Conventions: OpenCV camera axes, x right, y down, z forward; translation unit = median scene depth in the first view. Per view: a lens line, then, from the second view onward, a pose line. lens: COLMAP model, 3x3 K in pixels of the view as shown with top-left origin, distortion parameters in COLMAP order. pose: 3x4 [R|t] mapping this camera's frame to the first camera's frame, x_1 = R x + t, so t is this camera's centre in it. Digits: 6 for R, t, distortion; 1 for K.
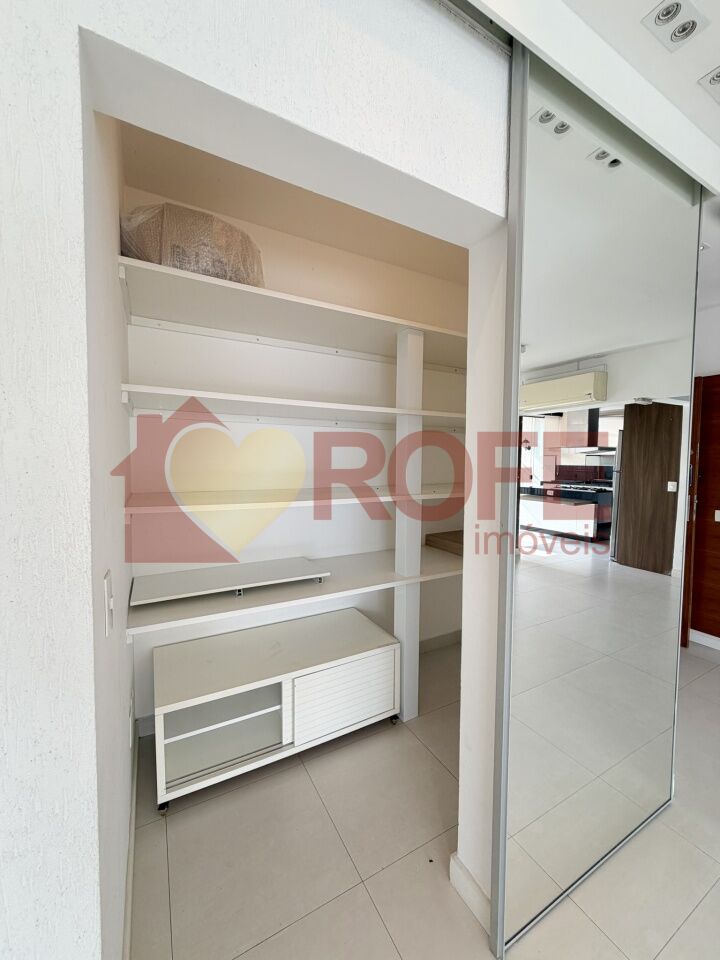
lens RADIAL K [[380.8, 0, 352.8], [0, 380.8, 480.9], [0, 0, 1]] dist [-0.001847, 0.000218]
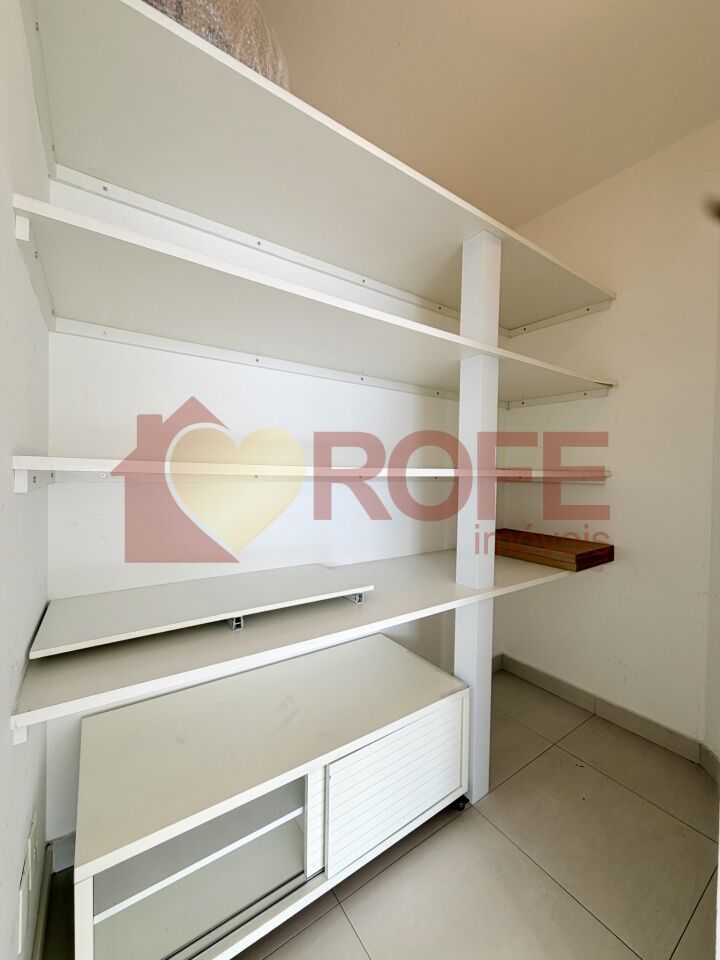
lens RADIAL K [[390.5, 0, 360.0], [0, 390.5, 480.0], [0, 0, 1]] dist [-0.000620, -0.000015]
pose [[0.994371, 0.008696, 0.105593, -0.164297], [-0.005724, 0.999580, -0.028423, 0.082141], [-0.105796, 0.027659, 0.994003, 0.347578]]
